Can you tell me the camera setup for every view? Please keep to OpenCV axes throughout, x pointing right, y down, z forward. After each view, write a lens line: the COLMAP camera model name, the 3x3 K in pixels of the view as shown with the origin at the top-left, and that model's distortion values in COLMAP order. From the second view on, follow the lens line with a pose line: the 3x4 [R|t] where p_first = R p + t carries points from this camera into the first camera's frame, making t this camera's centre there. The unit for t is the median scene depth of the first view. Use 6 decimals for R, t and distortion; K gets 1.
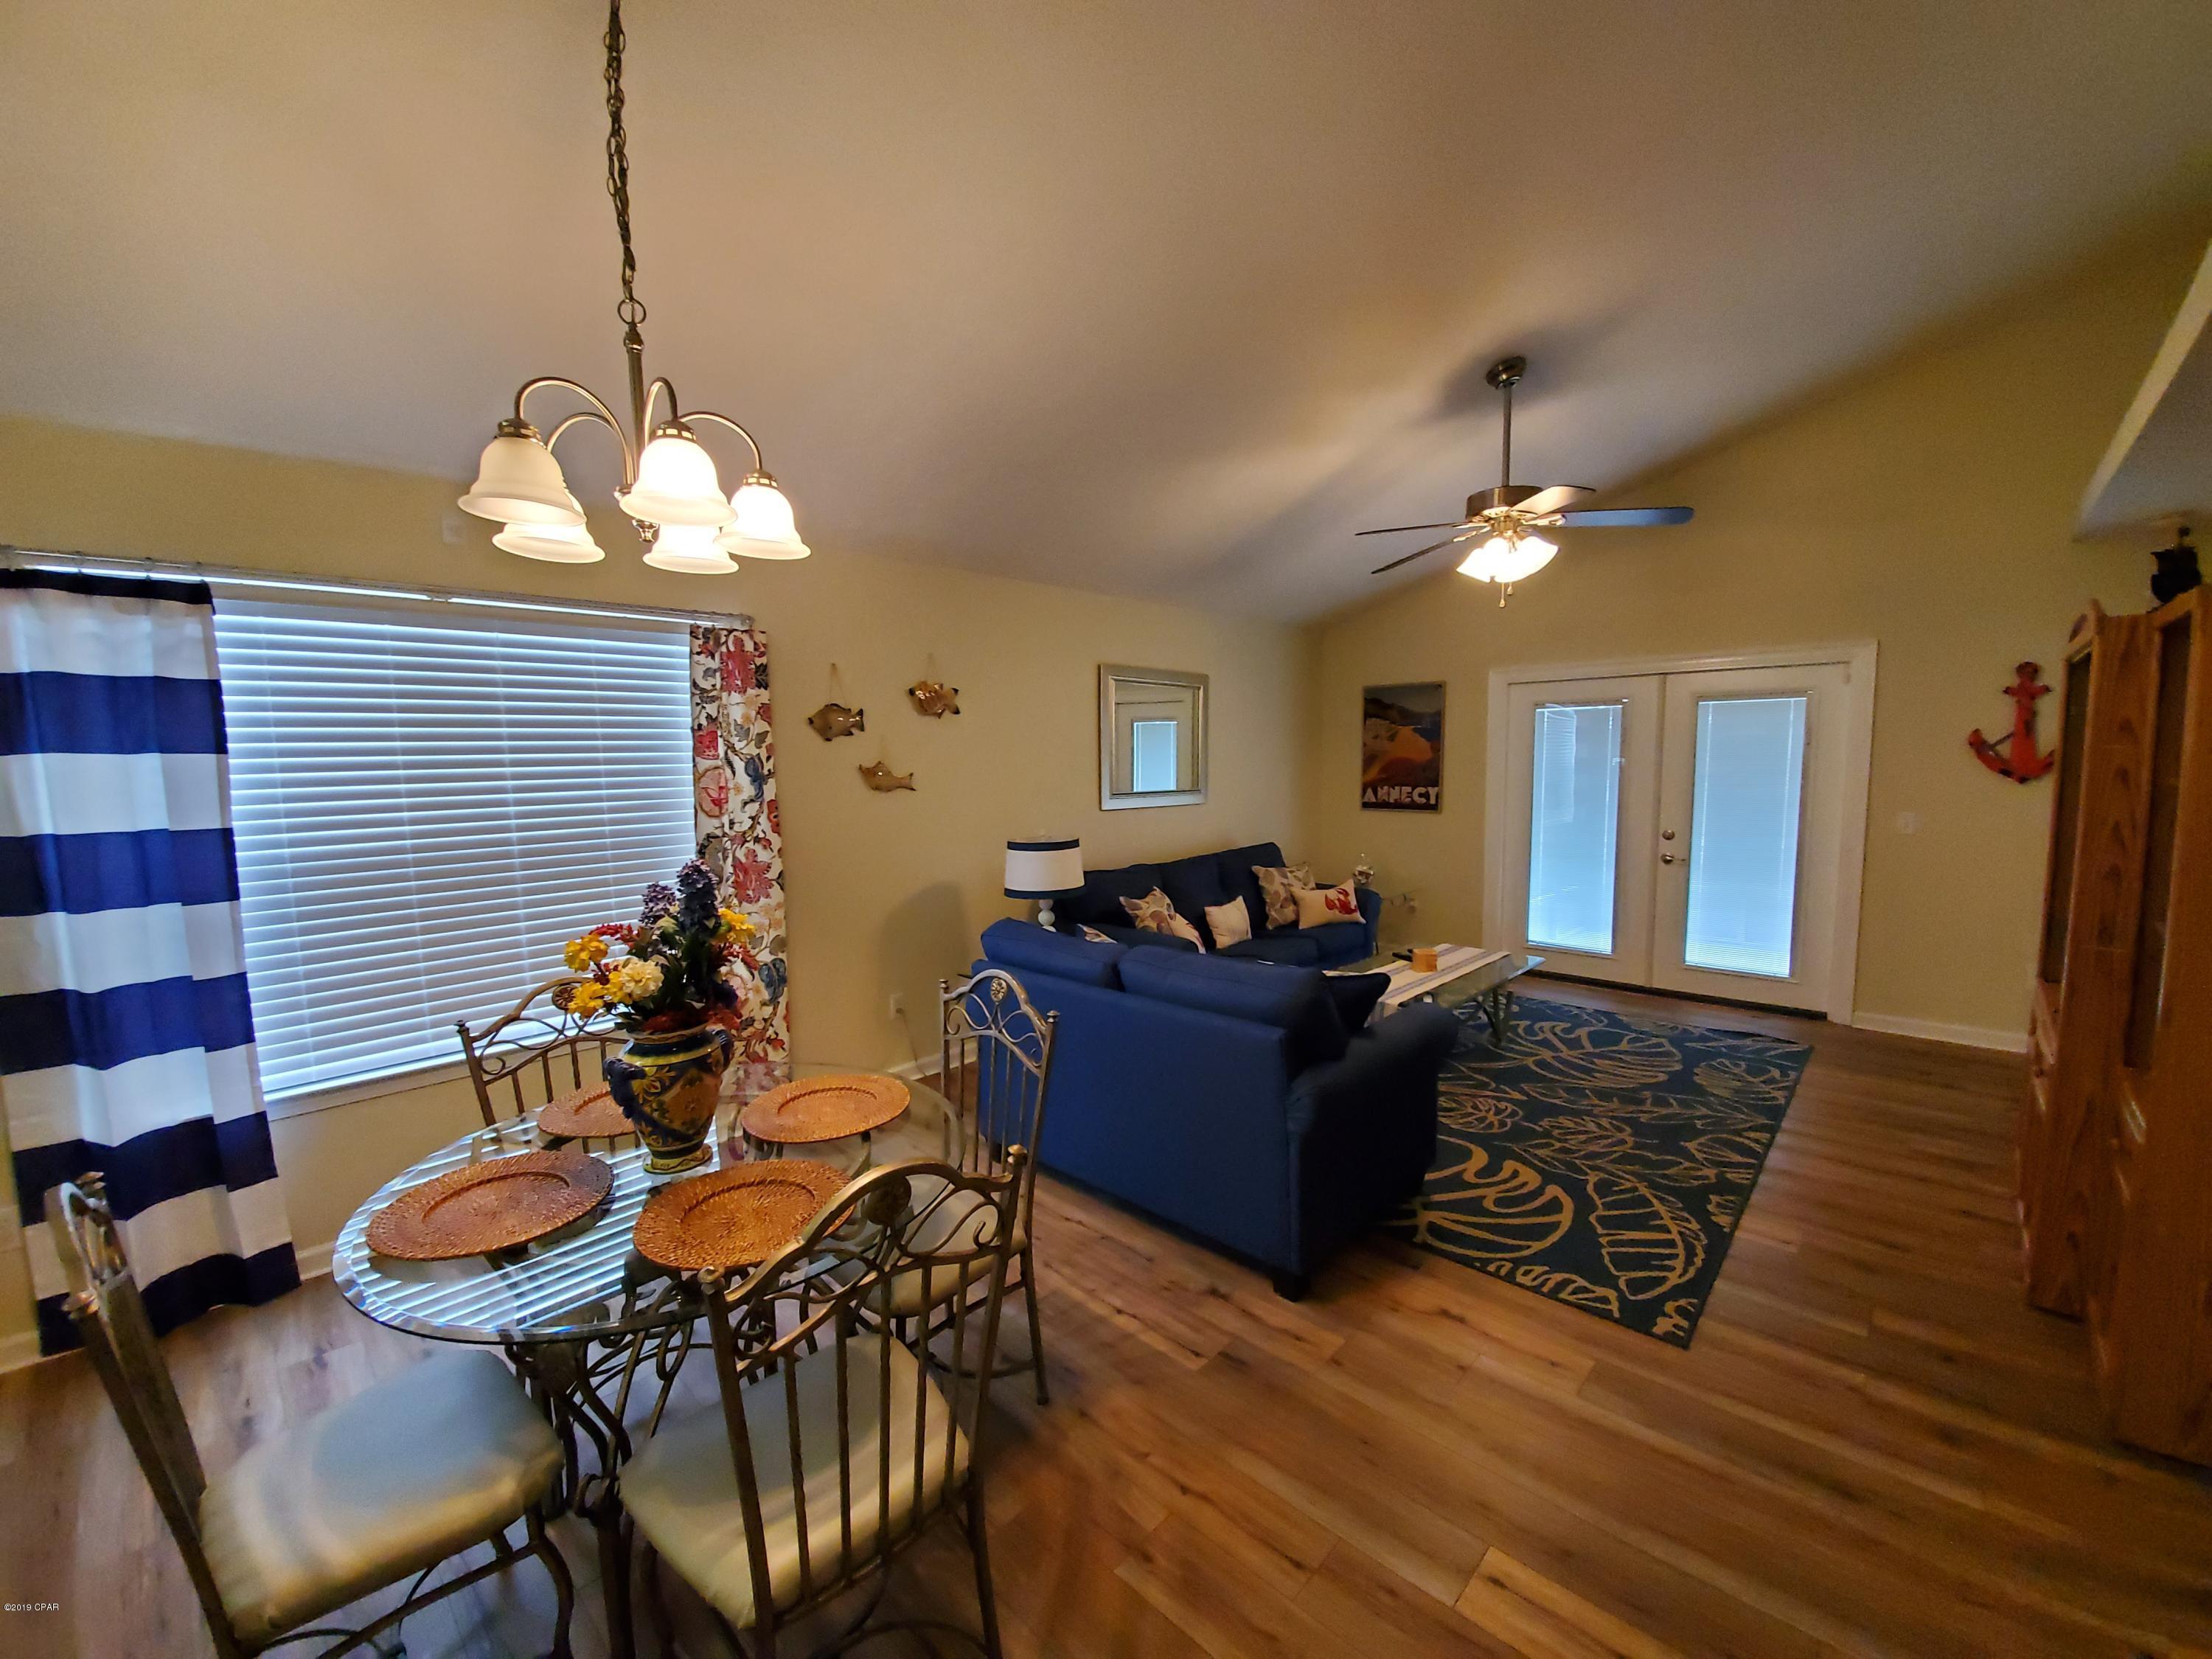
lens RADIAL K [[884.3, 0, 1091.7], [0, 884.3, 836.9], [0, 0, 1]] dist [-0.002546, -0.003098]
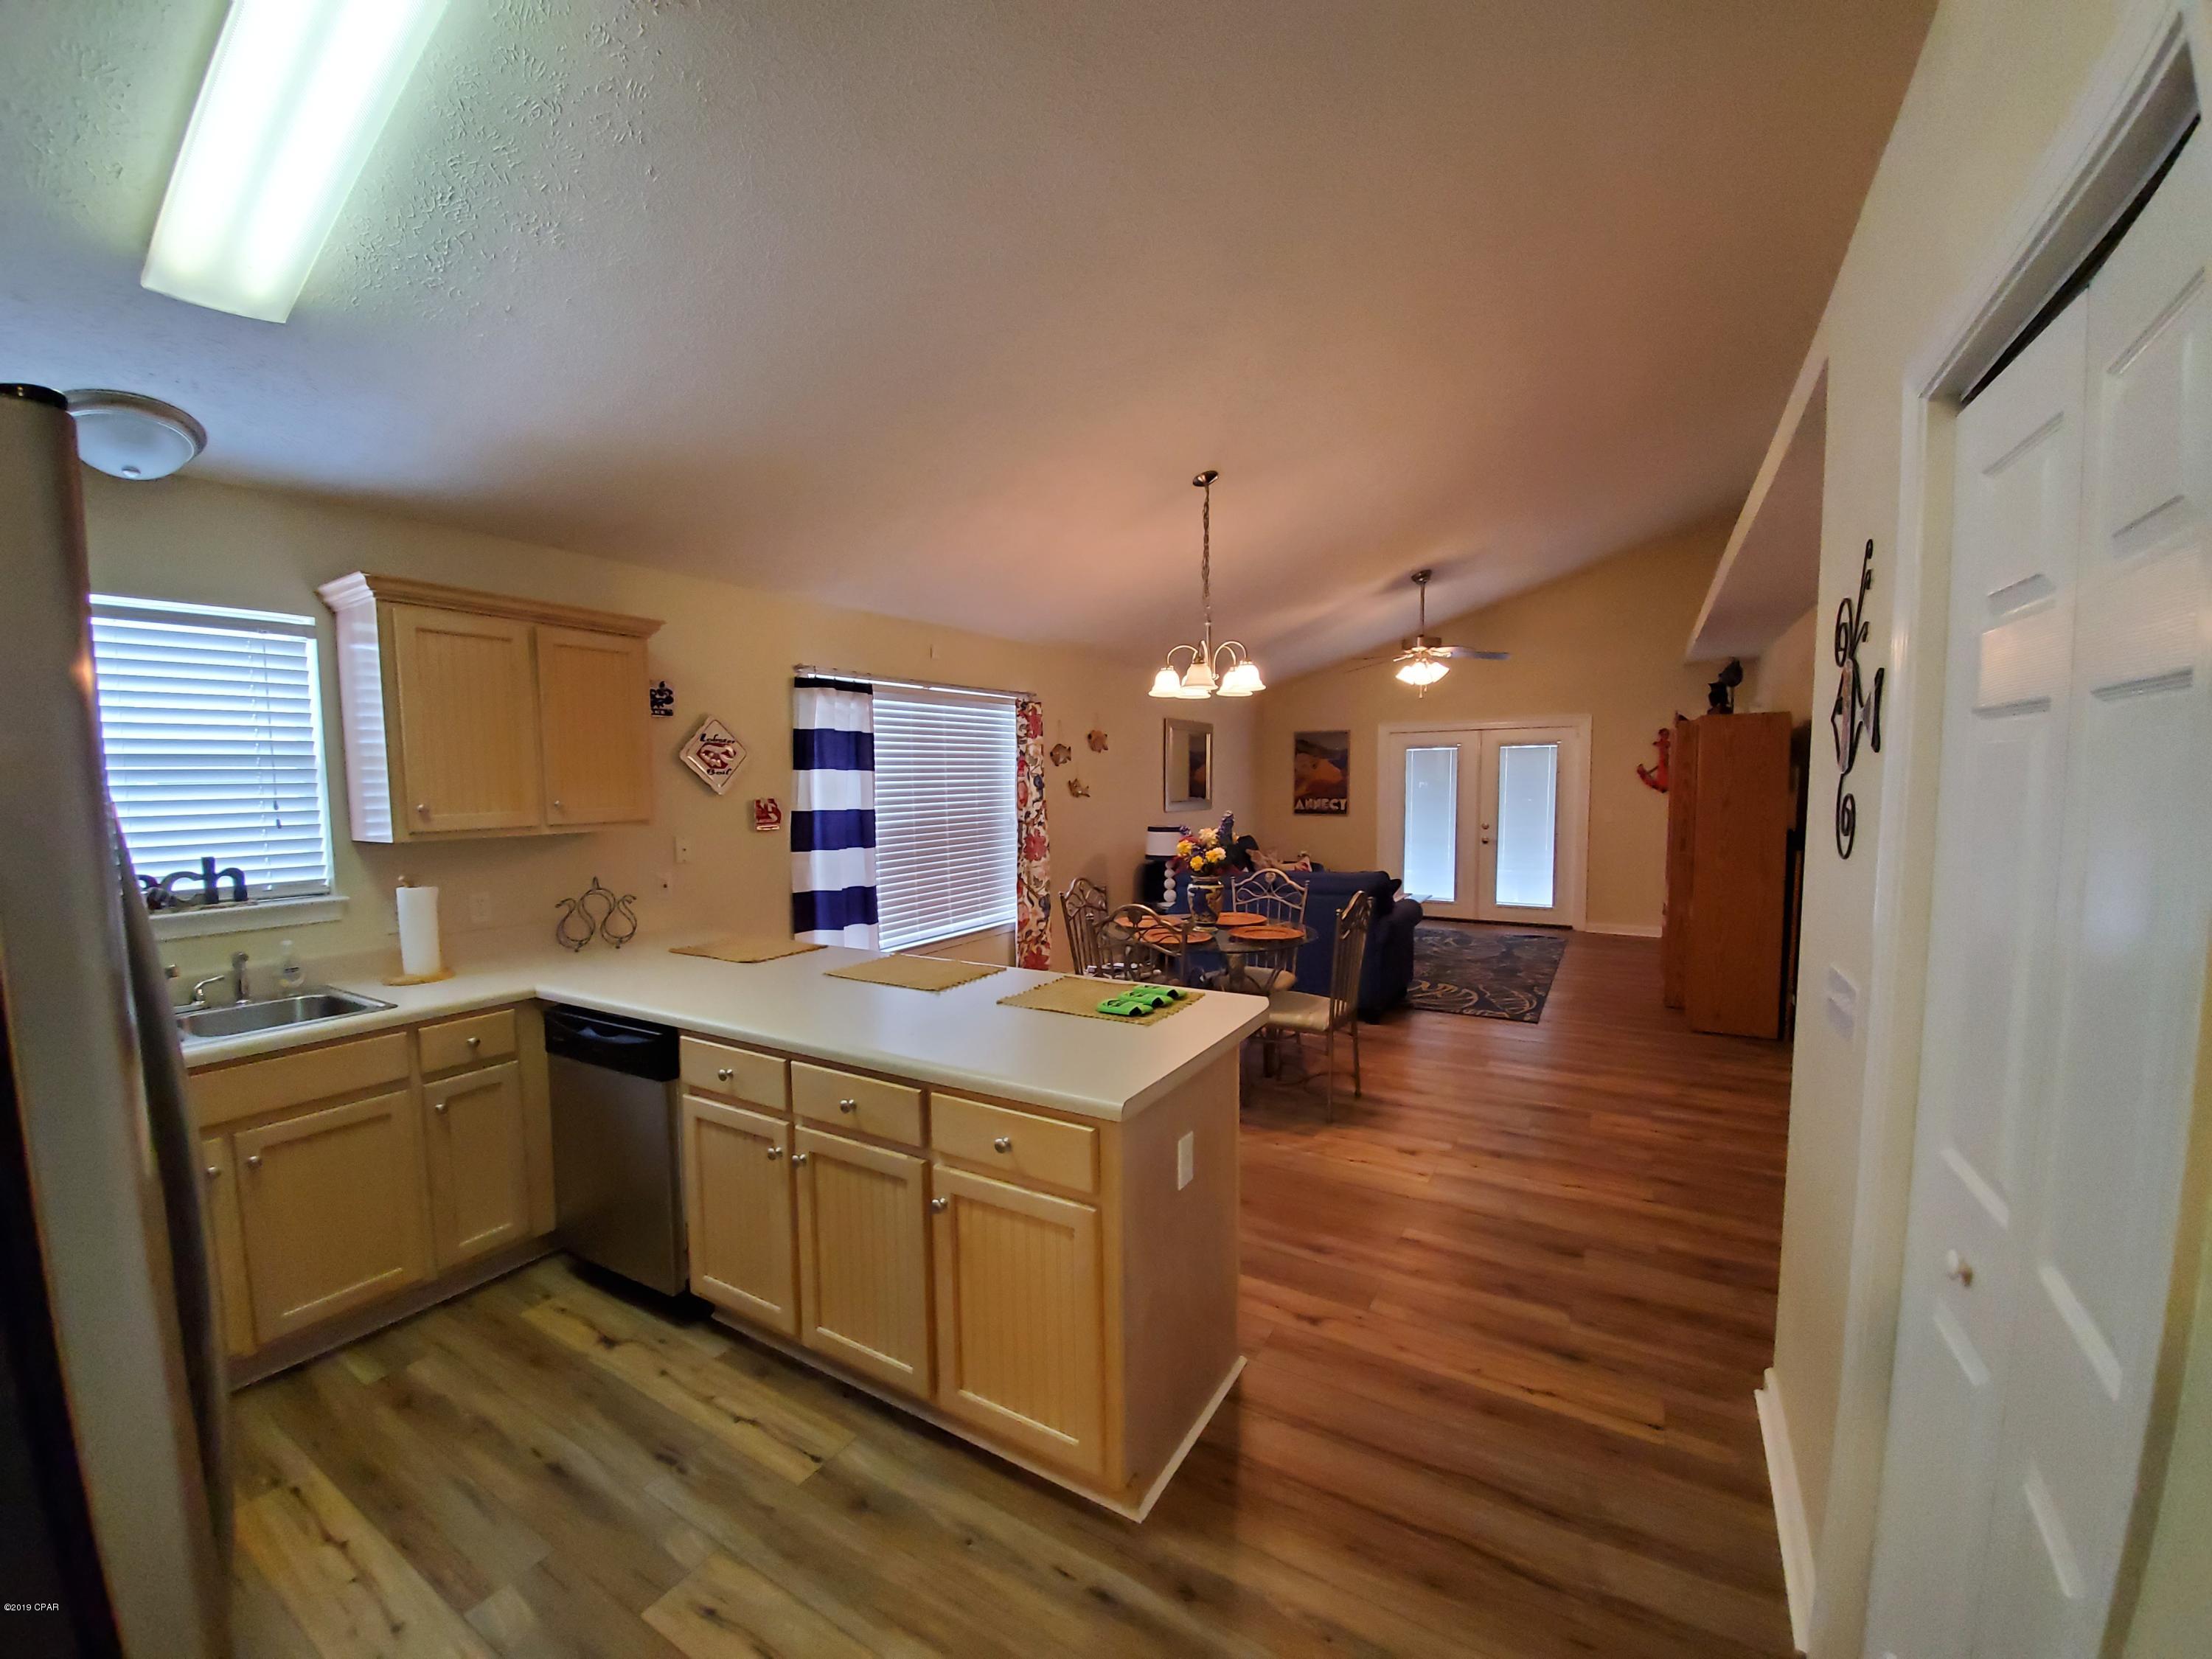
lens RADIAL K [[884.3, 0, 1103.8], [0, 884.3, 832.7], [0, 0, 1]] dist [-0.002546, -0.003098]
pose [[0.973995, -0.009414, 0.226374, -0.647454], [0.016939, 0.999366, -0.031321, 0.077052], [-0.225936, 0.034342, 0.973537, -0.697768]]
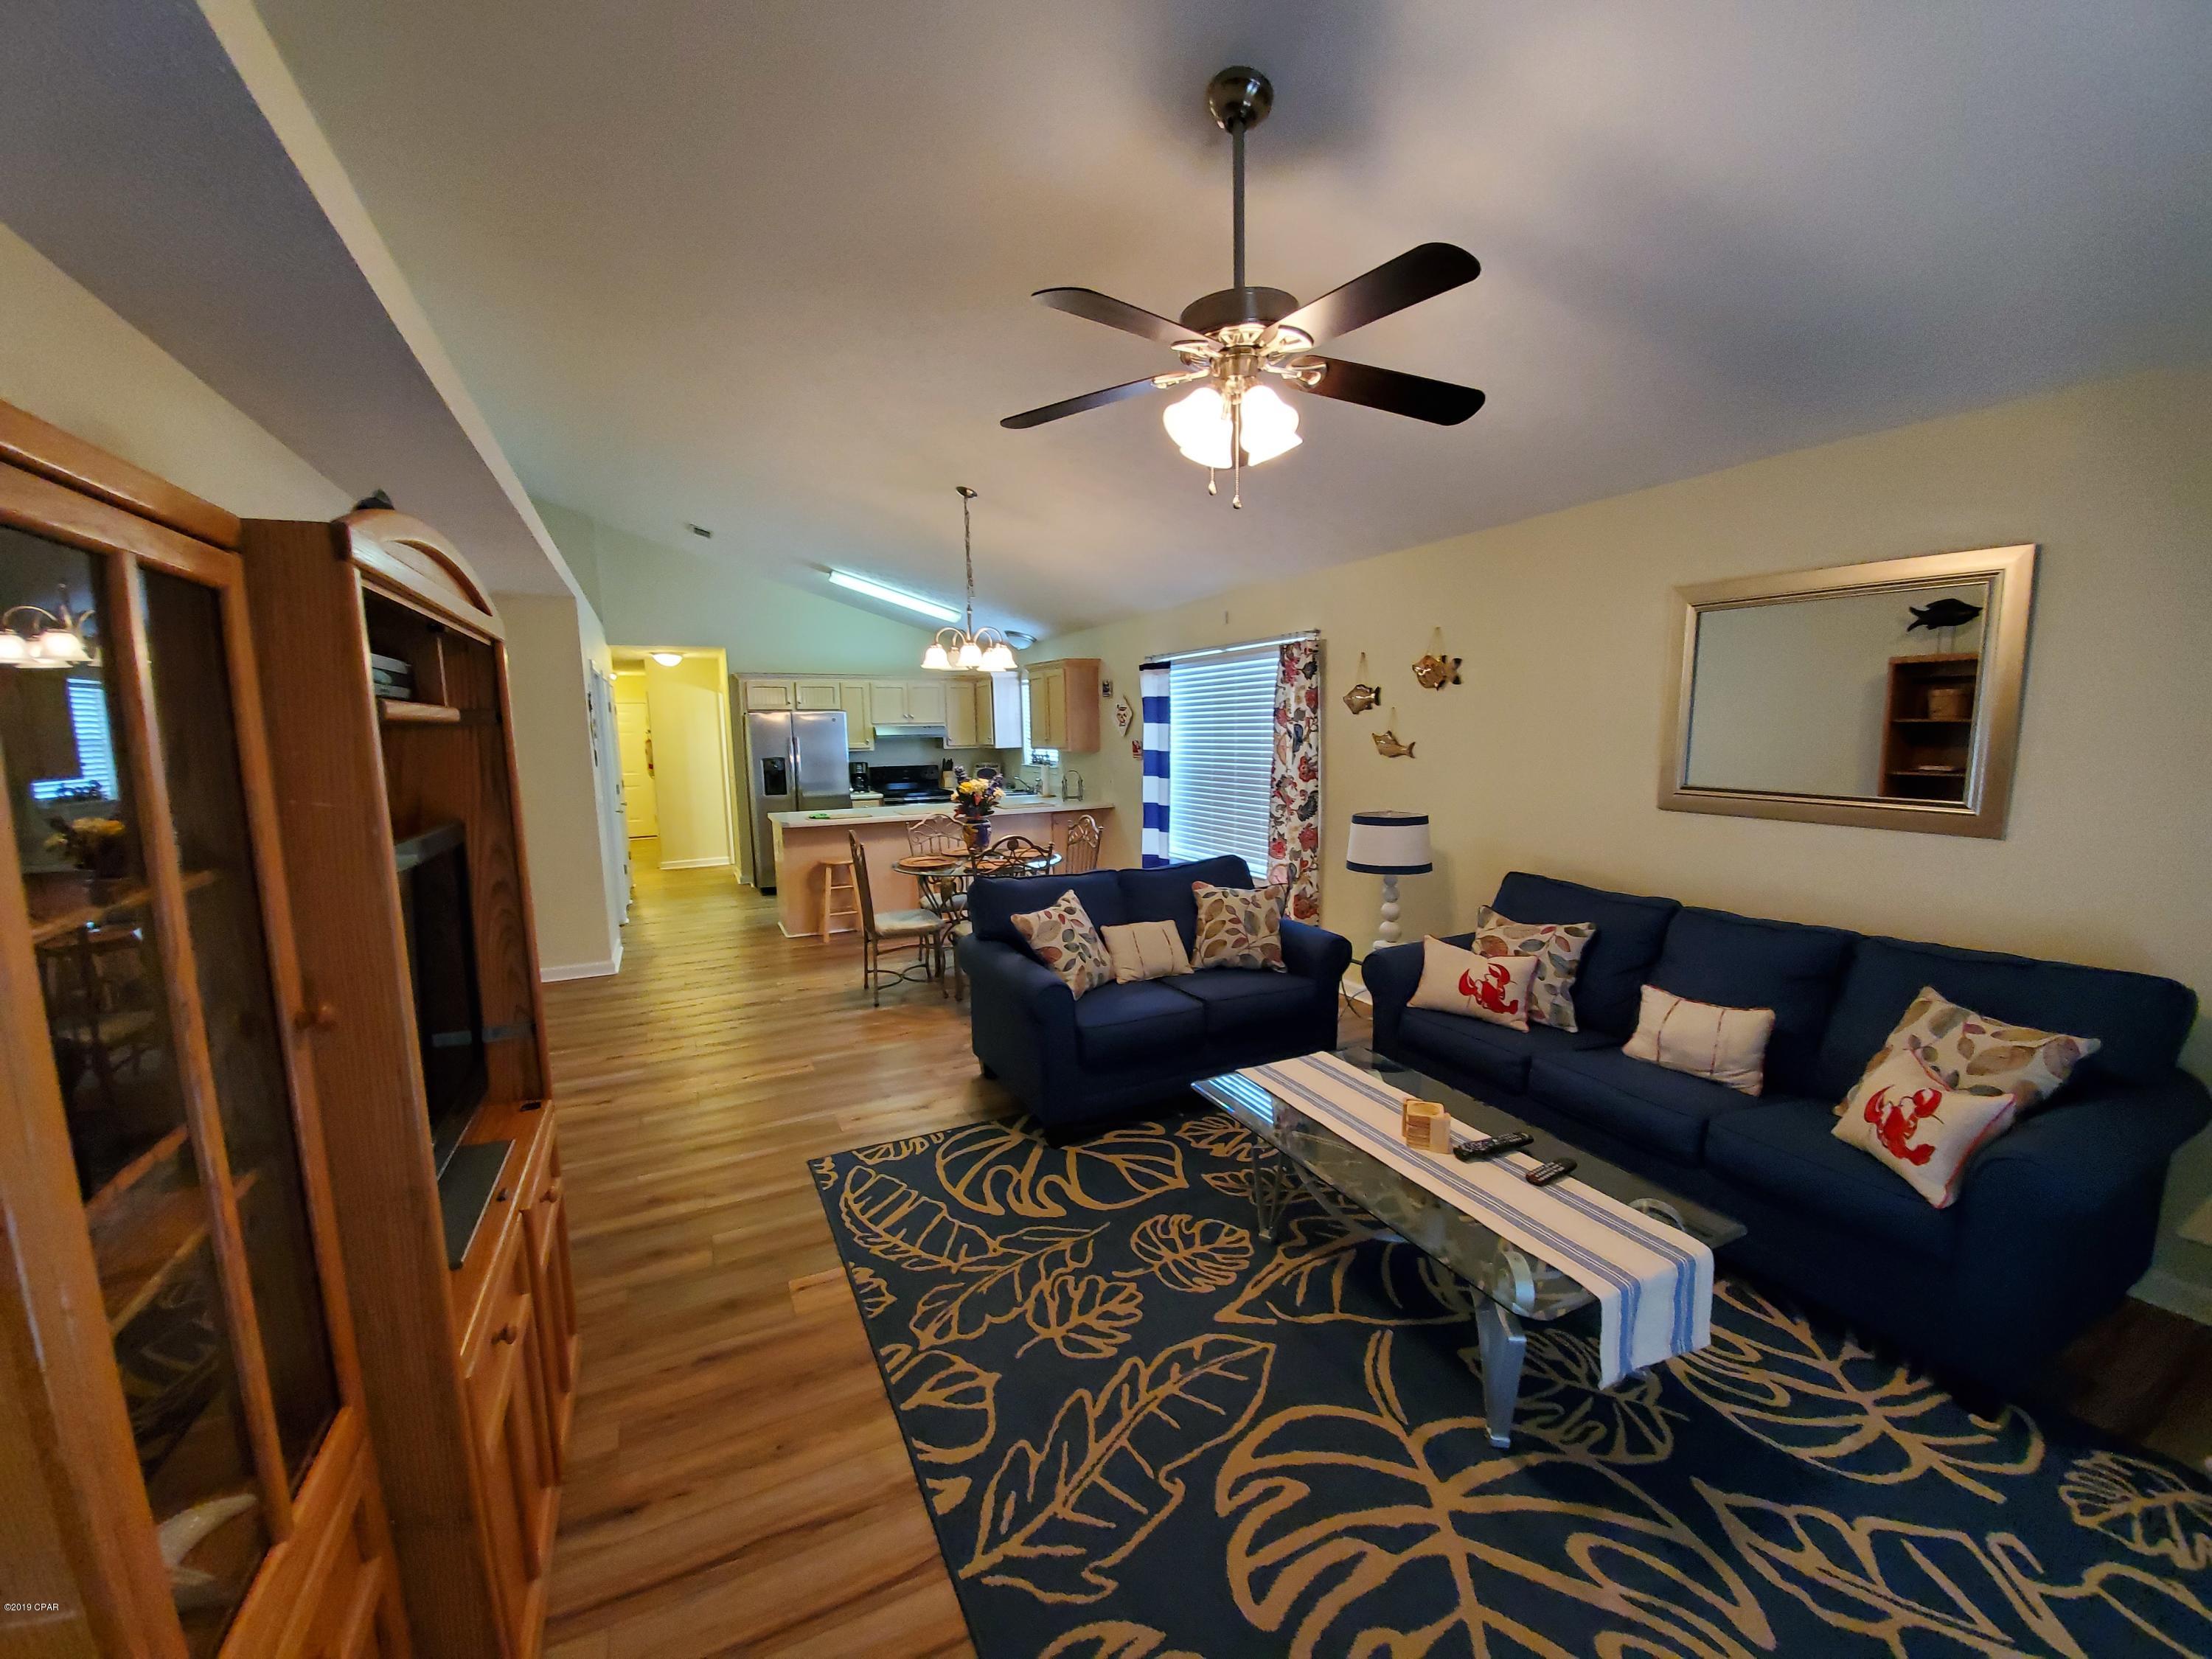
lens RADIAL K [[884.3, 0, 1104.5], [0, 884.3, 849.9], [0, 0, 1]] dist [-0.002546, -0.003098]
pose [[-0.339998, 0.155078, -0.927552, 1.144453], [-0.062899, 0.980351, 0.186962, -0.145343], [0.938320, 0.121909, -0.323563, 1.199972]]
